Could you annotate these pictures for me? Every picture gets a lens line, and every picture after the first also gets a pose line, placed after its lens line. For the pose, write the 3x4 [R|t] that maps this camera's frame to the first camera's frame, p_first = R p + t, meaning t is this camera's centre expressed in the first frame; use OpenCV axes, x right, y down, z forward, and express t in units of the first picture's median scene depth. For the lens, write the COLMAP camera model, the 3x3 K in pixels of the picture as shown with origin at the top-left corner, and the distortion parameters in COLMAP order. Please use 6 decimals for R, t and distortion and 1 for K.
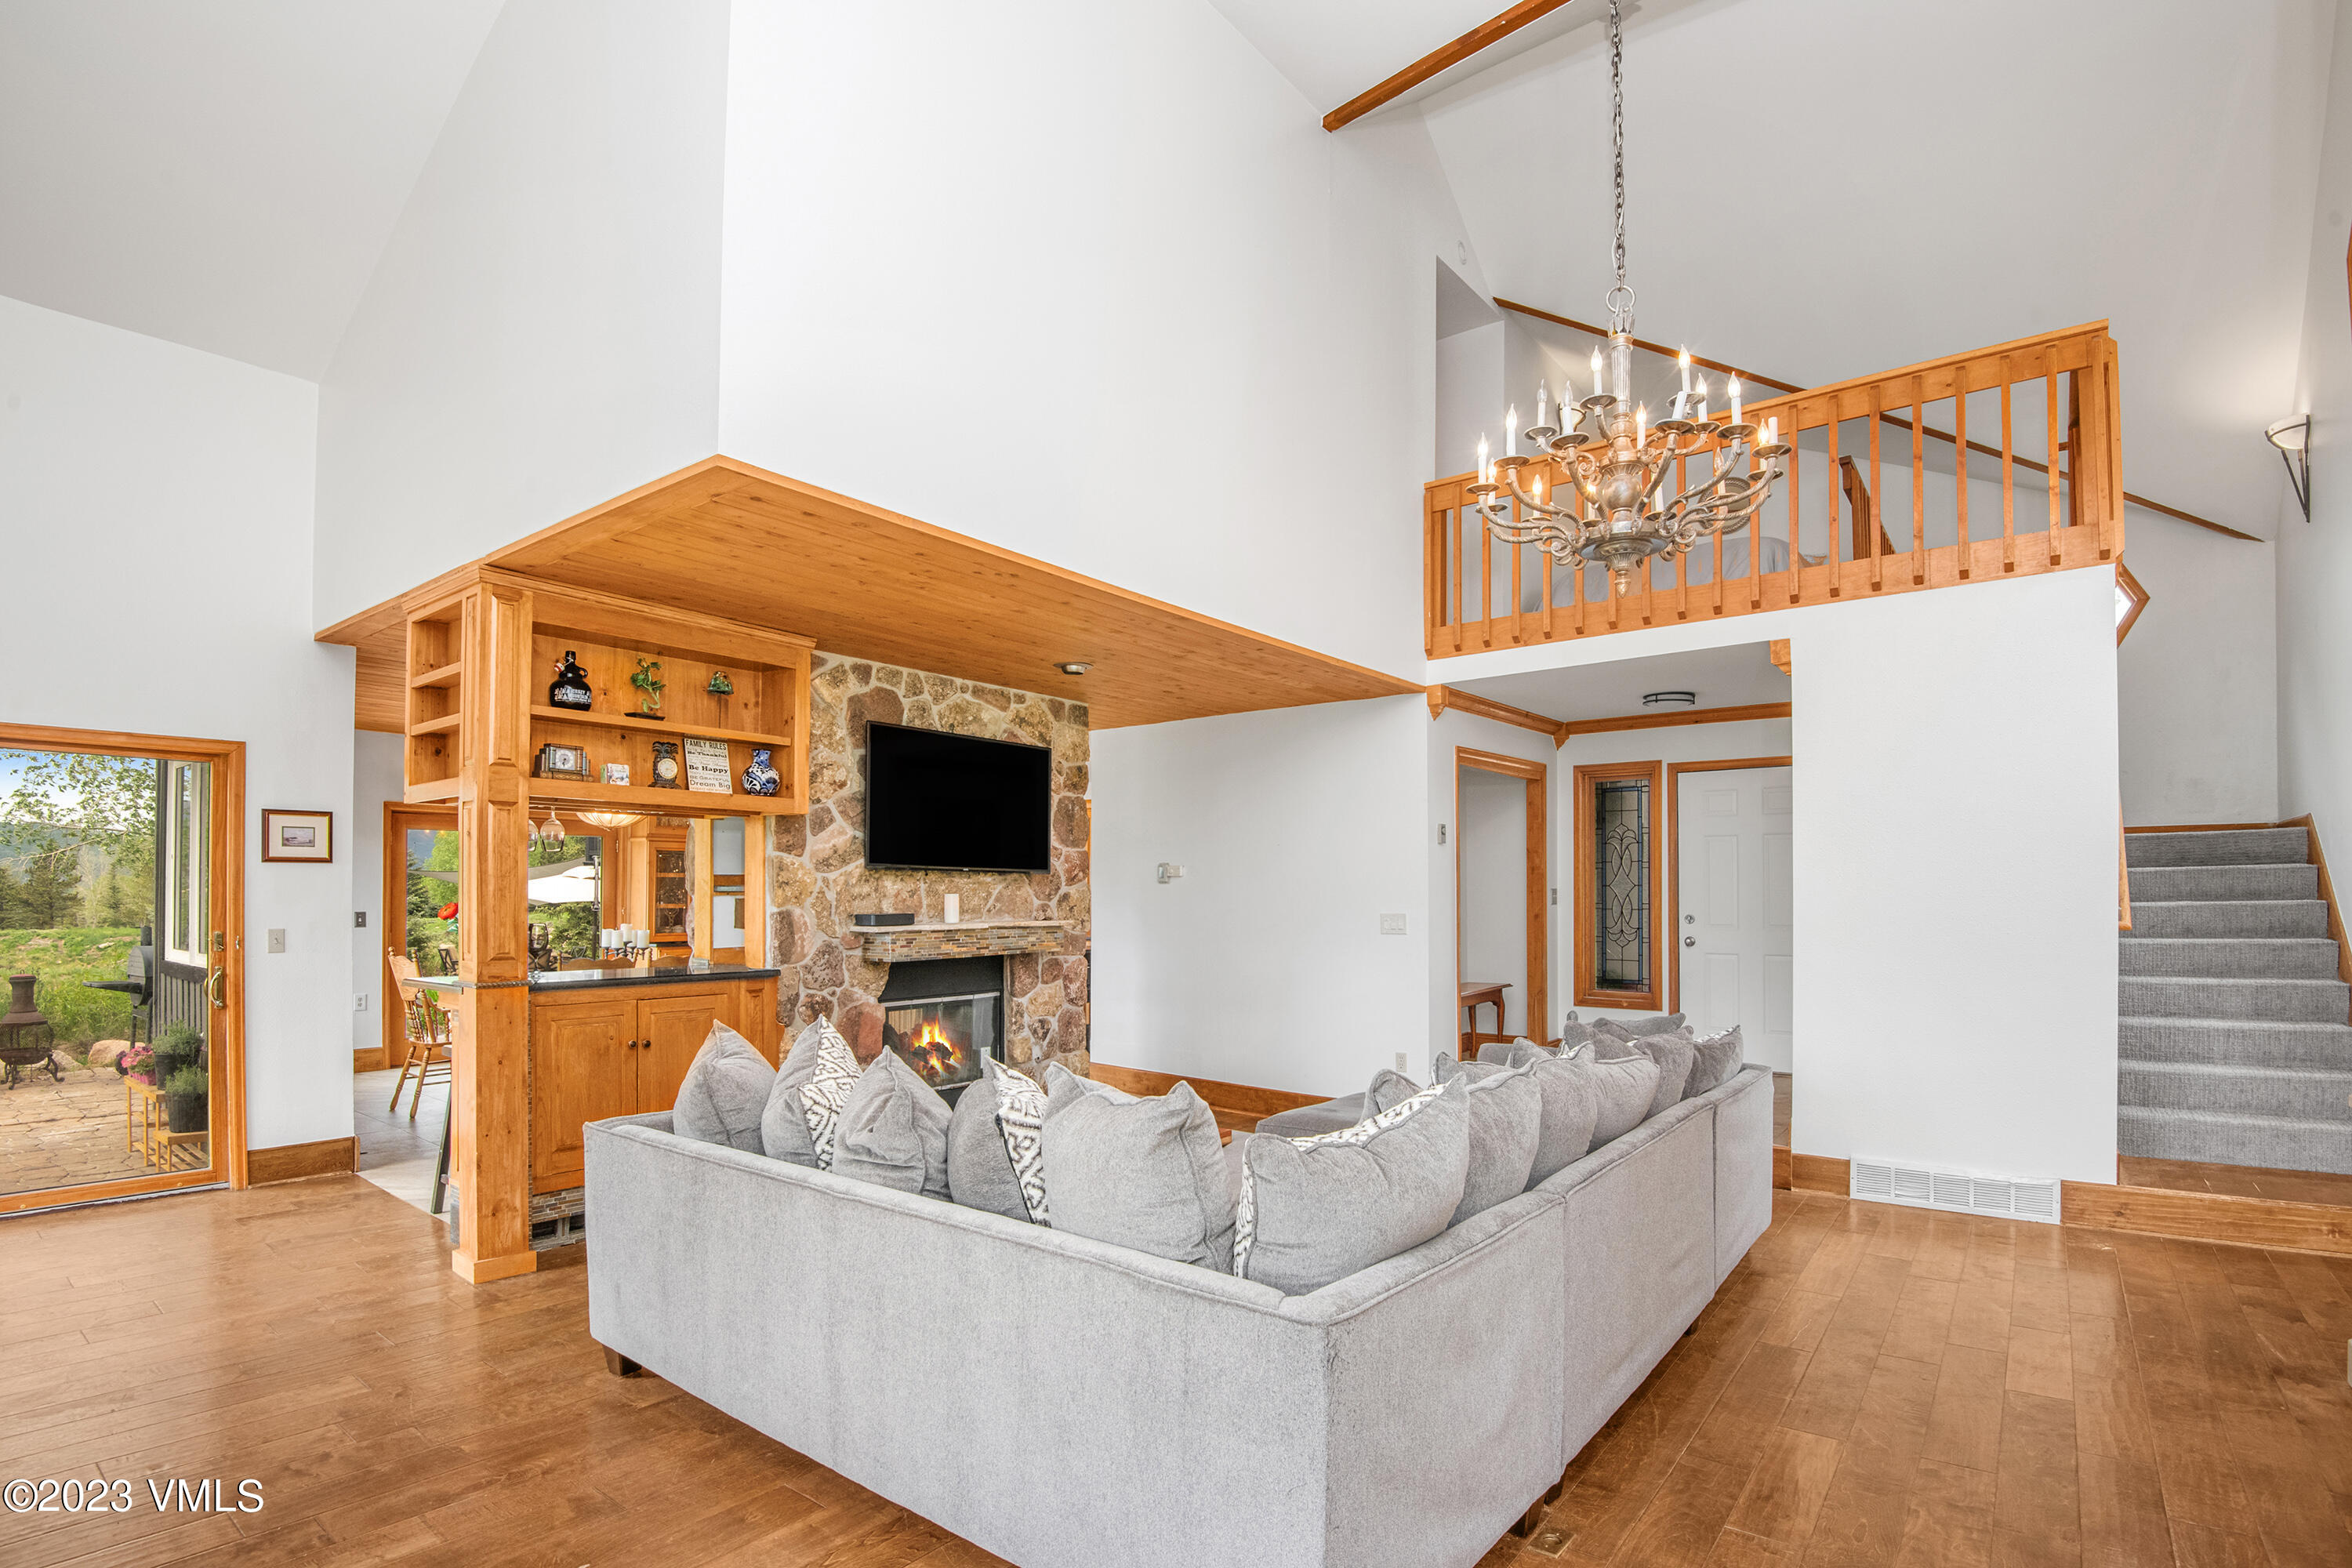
lens RADIAL K [[1137.8, 0, 1172.0], [0, 1137.8, 882.3], [0, 0, 1]] dist [-0.000513, 0.000043]
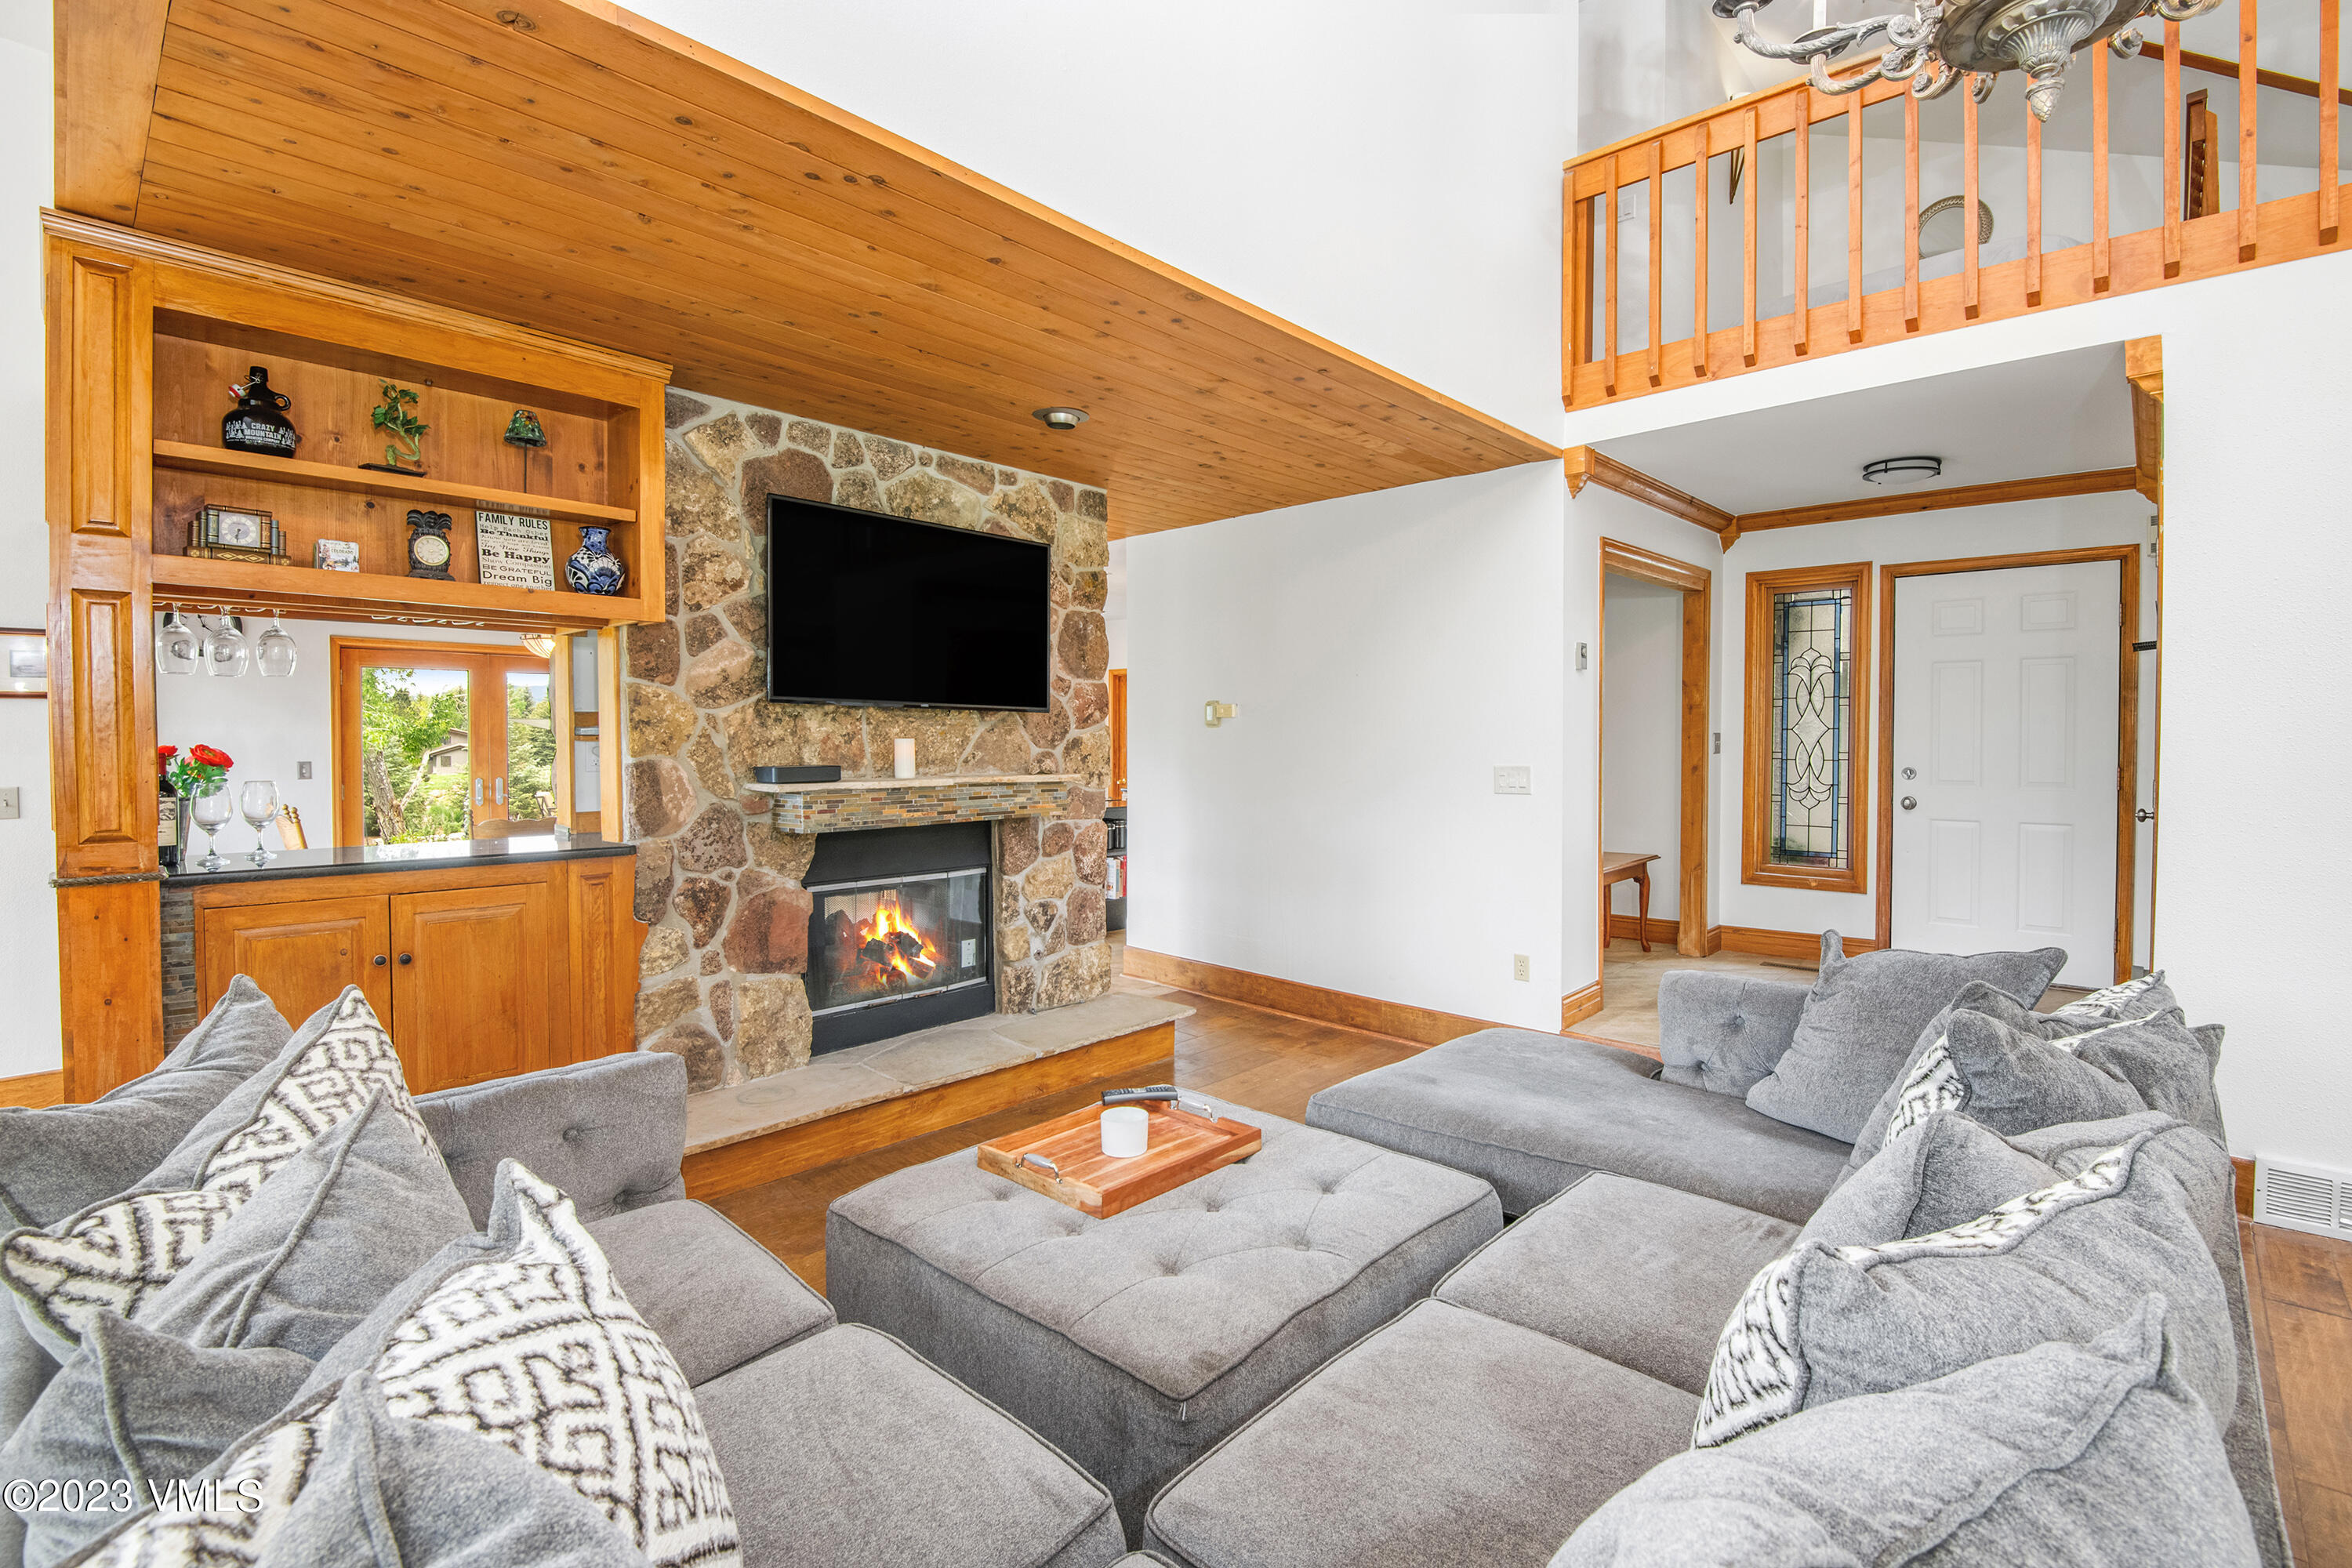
lens RADIAL K [[1089.5, 0, 1200.7], [0, 1089.5, 776.6], [0, 0, 1]] dist [-0.002699, -0.008116]
pose [[0.998210, 0.001865, -0.059780, 0.039800], [0.000609, 0.999145, 0.041340, 0.005910], [0.059806, -0.041303, 0.997355, 0.316316]]
